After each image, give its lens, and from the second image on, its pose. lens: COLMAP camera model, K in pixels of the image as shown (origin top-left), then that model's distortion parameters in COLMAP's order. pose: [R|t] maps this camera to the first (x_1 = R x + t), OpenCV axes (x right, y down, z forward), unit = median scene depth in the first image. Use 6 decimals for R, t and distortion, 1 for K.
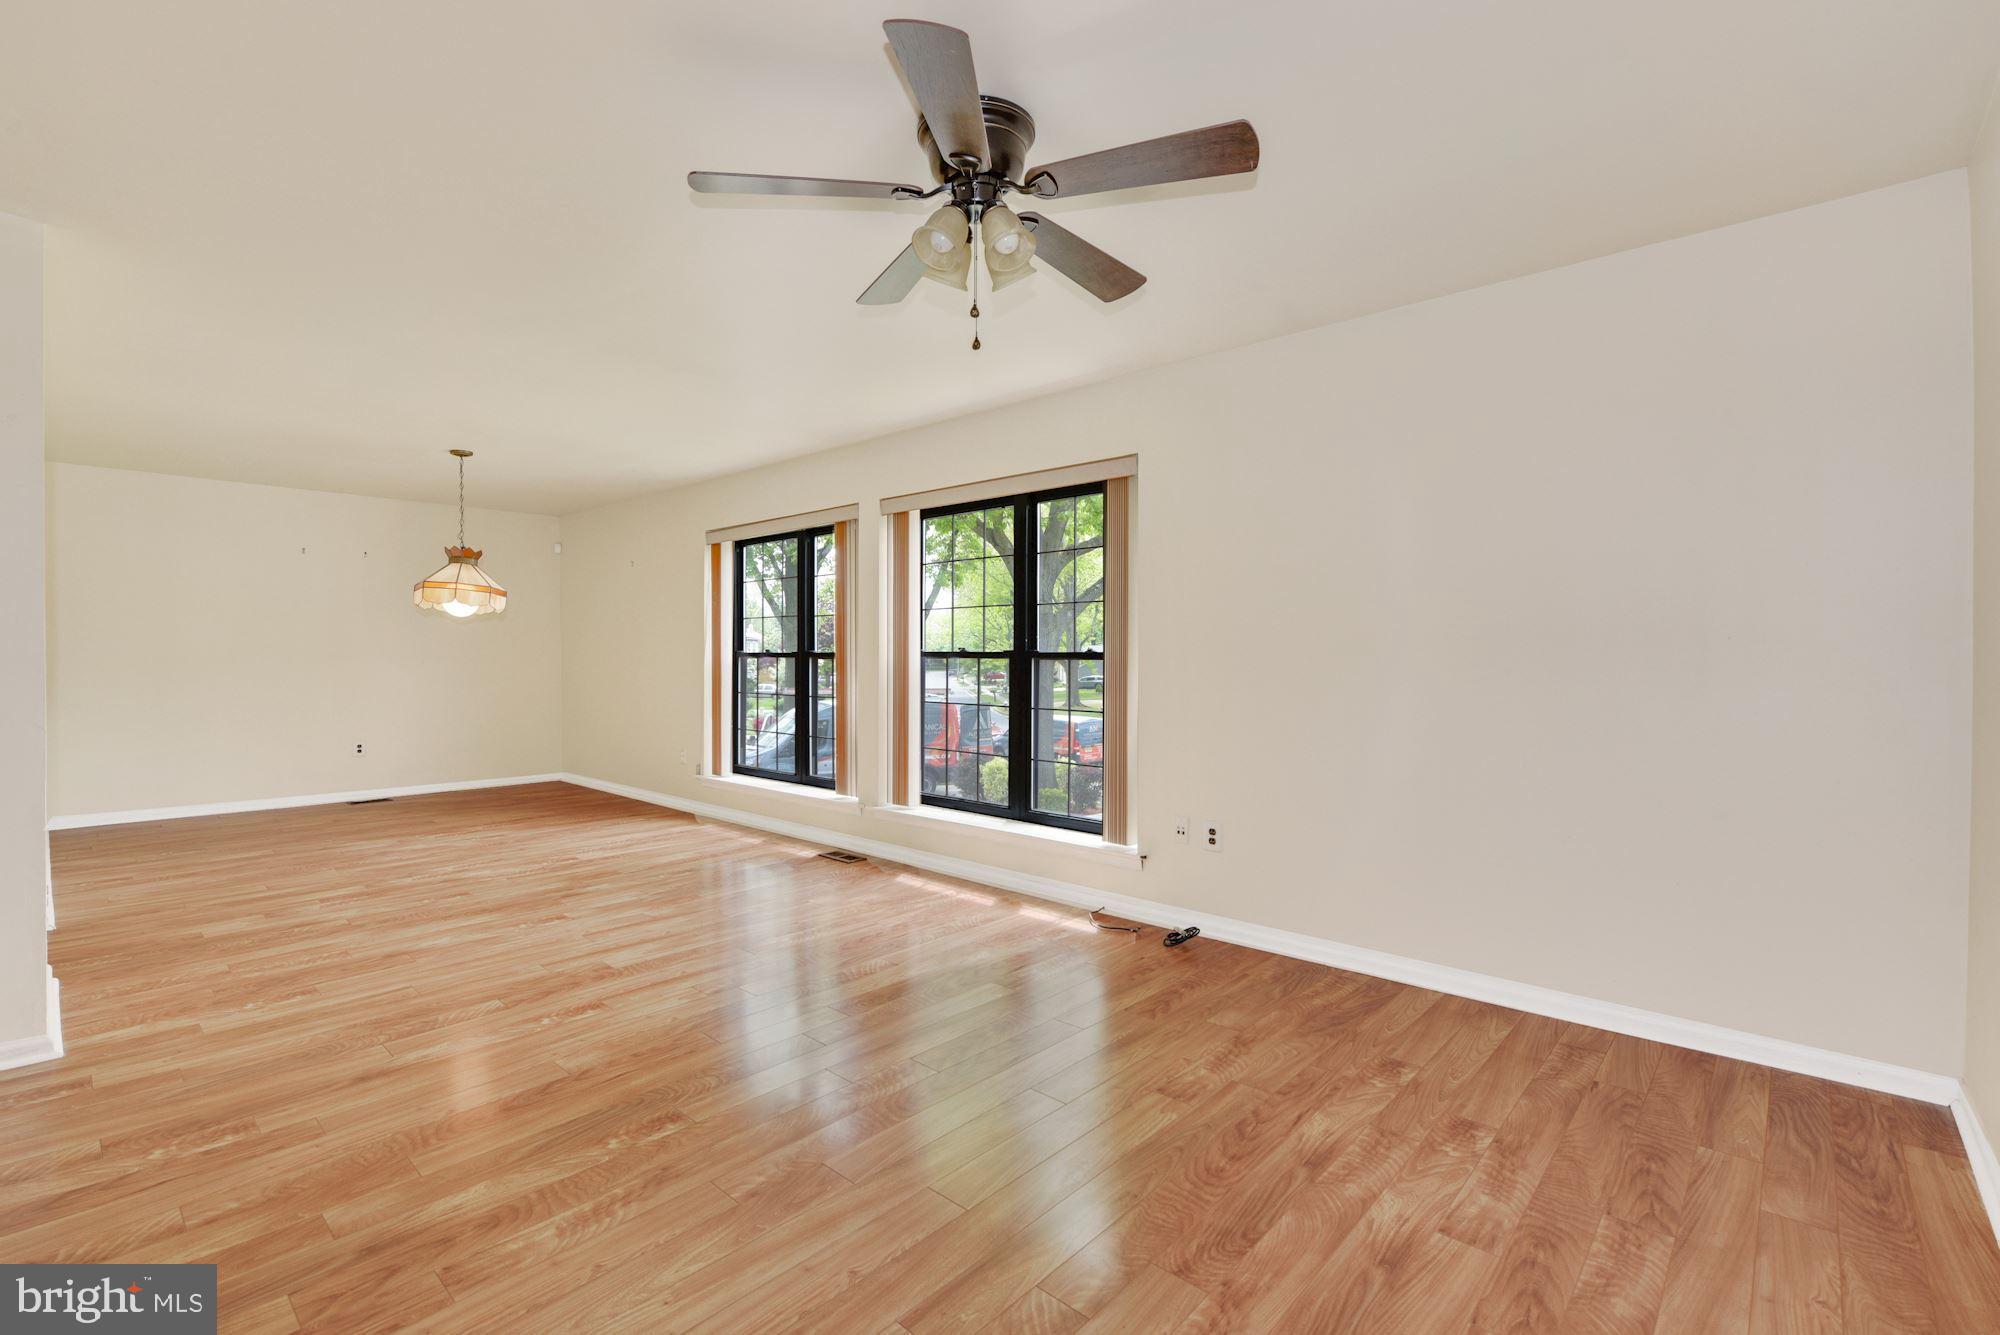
lens RADIAL K [[866.2, 0, 1000.0], [0, 866.2, 667.5], [0, 0, 1]] dist [-0.010276, -0.000358]
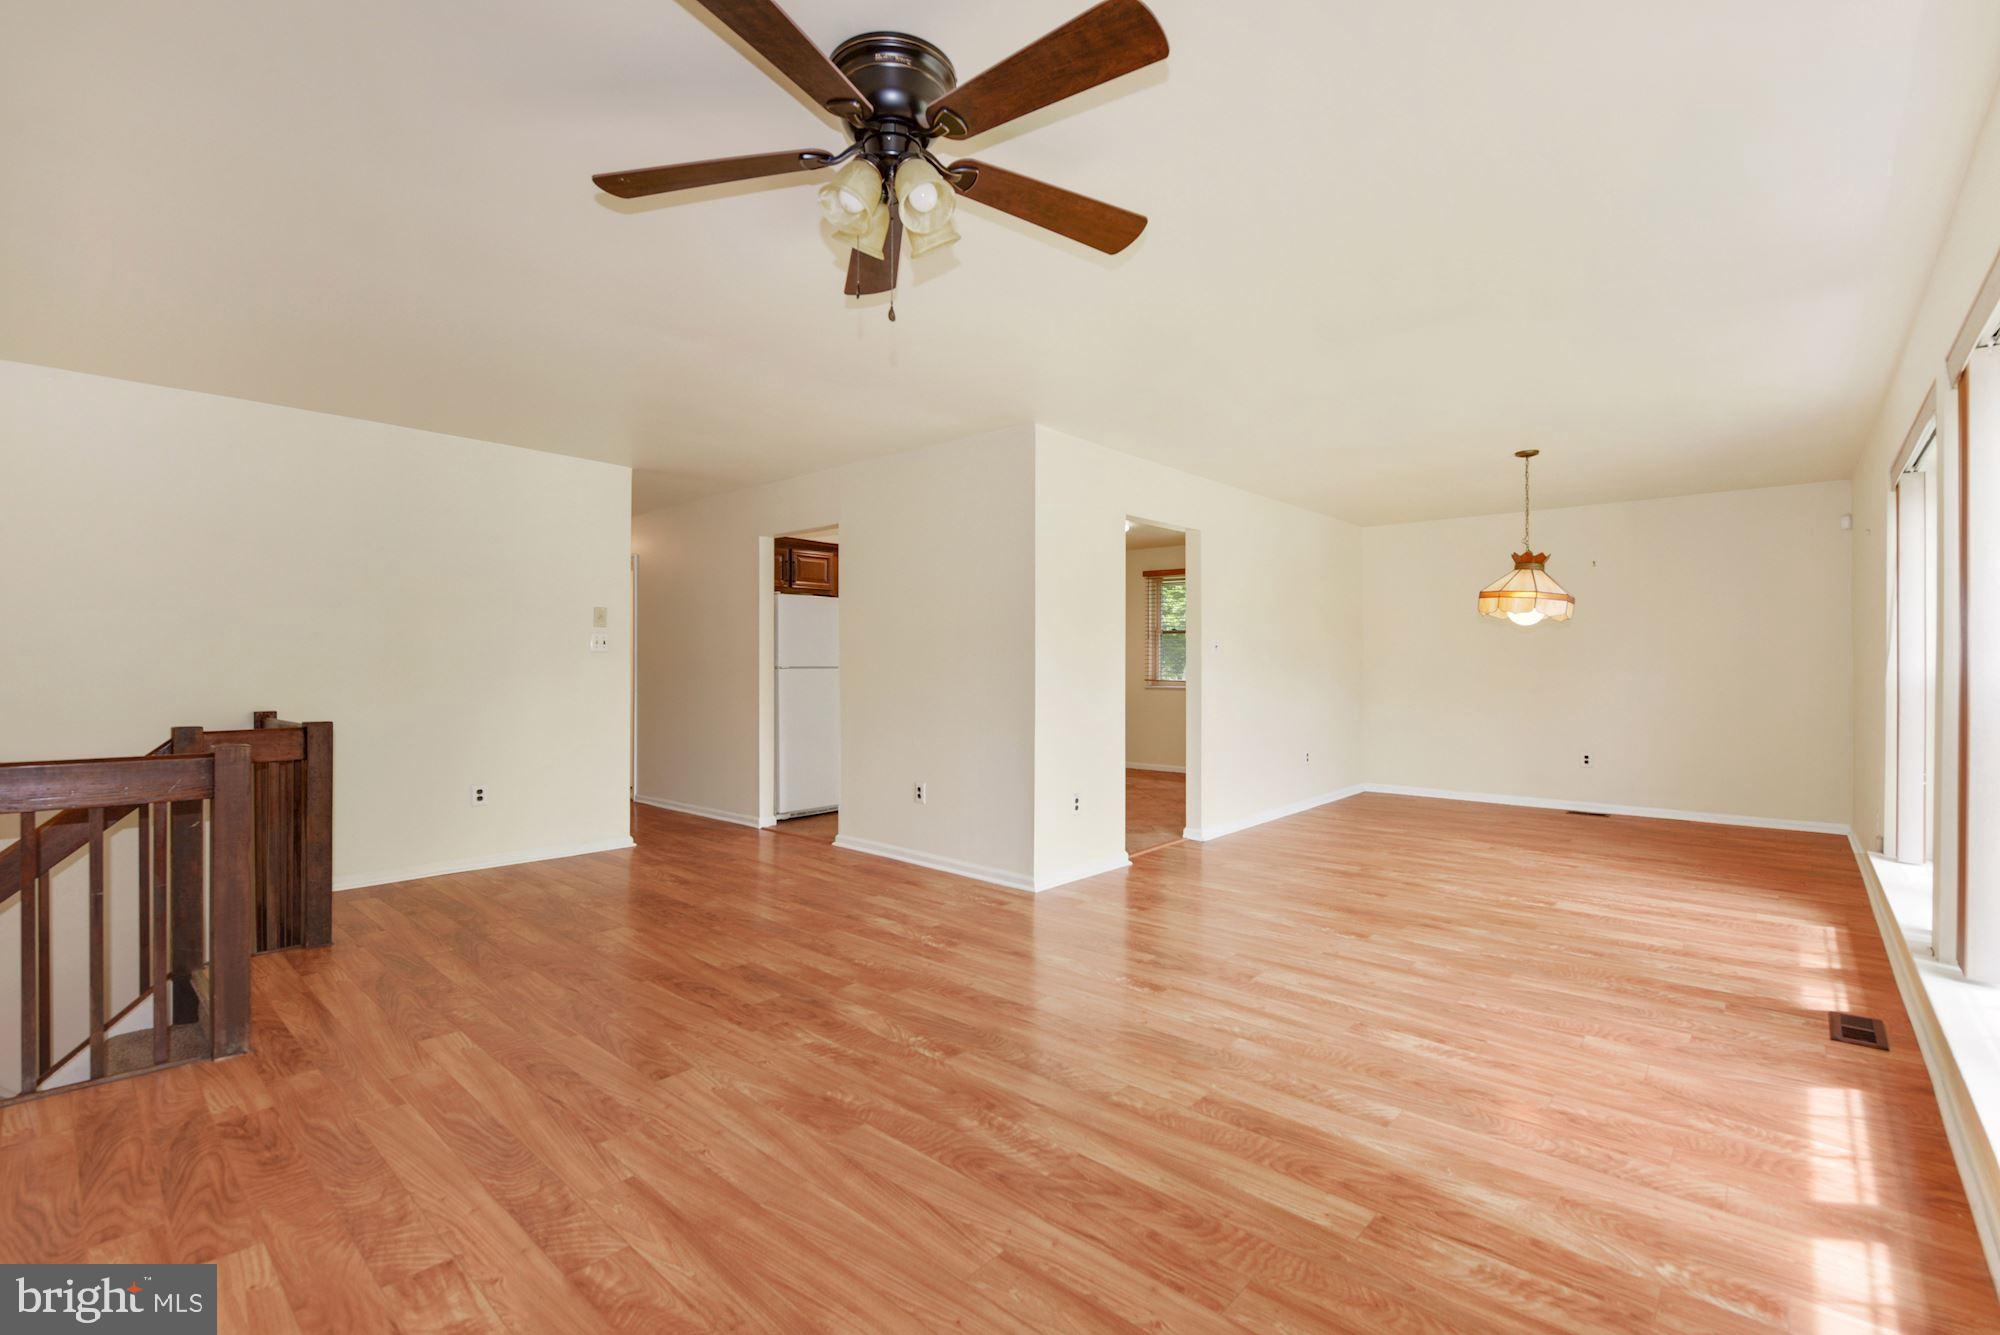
lens RADIAL K [[866.2, 0, 1000.0], [0, 866.2, 667.5], [0, 0, 1]] dist [-0.010276, -0.000358]
pose [[0.034175, 0.002983, -0.999411, 0.520829], [-0.014551, 0.999891, 0.002487, -0.009814], [0.999310, 0.014458, 0.034214, 0.647076]]
